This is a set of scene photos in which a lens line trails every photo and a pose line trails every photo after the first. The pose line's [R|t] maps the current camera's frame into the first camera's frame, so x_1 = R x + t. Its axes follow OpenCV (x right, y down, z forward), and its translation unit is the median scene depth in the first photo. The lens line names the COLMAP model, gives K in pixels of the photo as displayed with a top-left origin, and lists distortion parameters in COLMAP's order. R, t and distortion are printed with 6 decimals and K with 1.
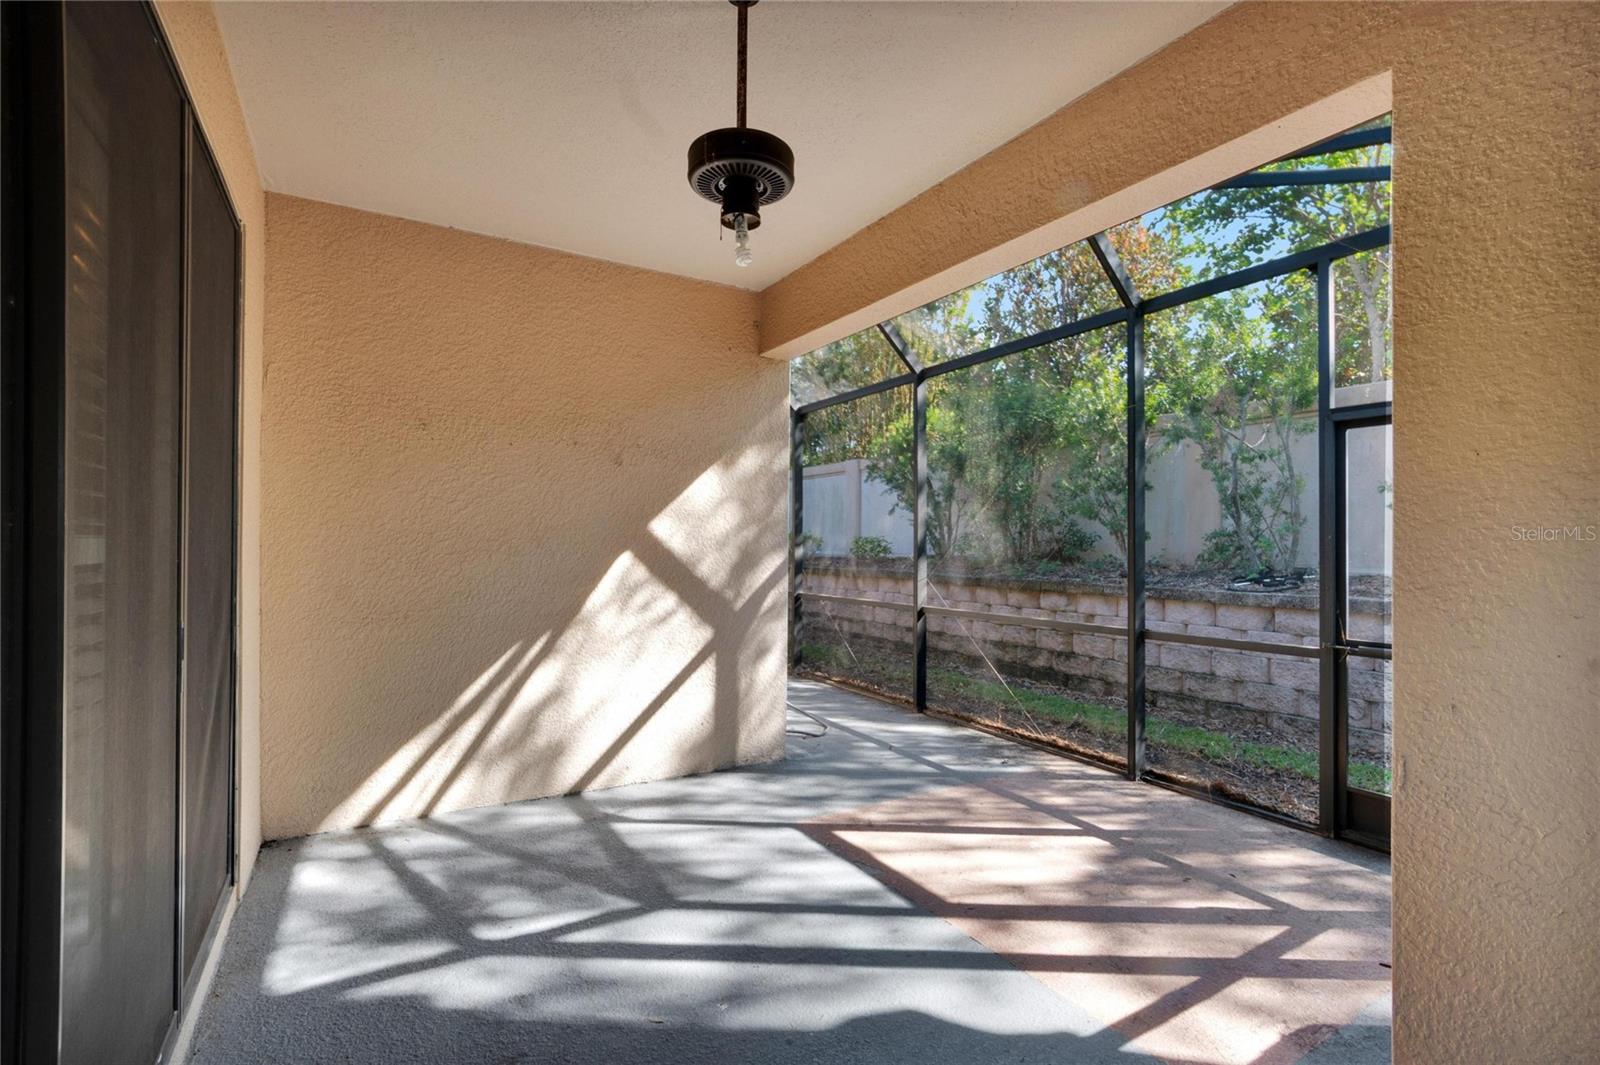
lens RADIAL K [[711.6, 0, 792.4], [0, 711.6, 530.0], [0, 0, 1]] dist [-0.013062, 0.007668]
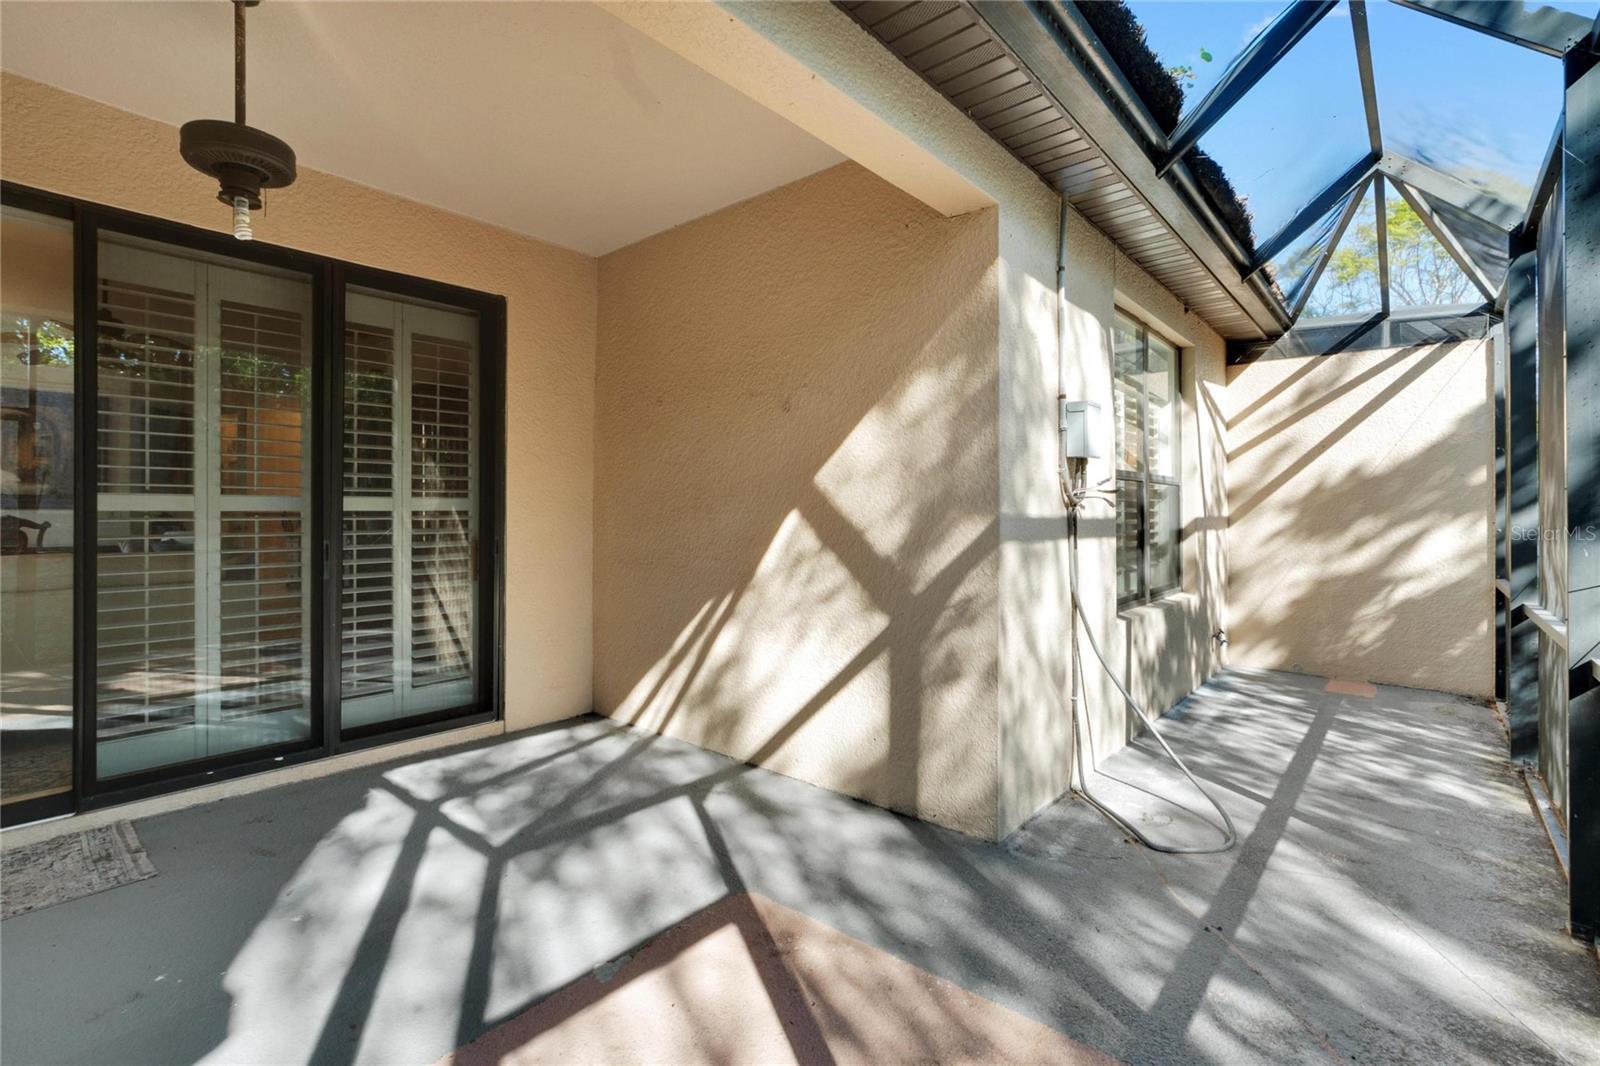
lens RADIAL K [[746.5, 0, 791.3], [0, 746.5, 509.7], [0, 0, 1]] dist [-0.012535, 0.000065]
pose [[0.311192, -0.005482, -0.950331, 0.700680], [0.015321, 0.999882, -0.000751, 0.033354], [0.950223, -0.014326, 0.311240, 0.794473]]
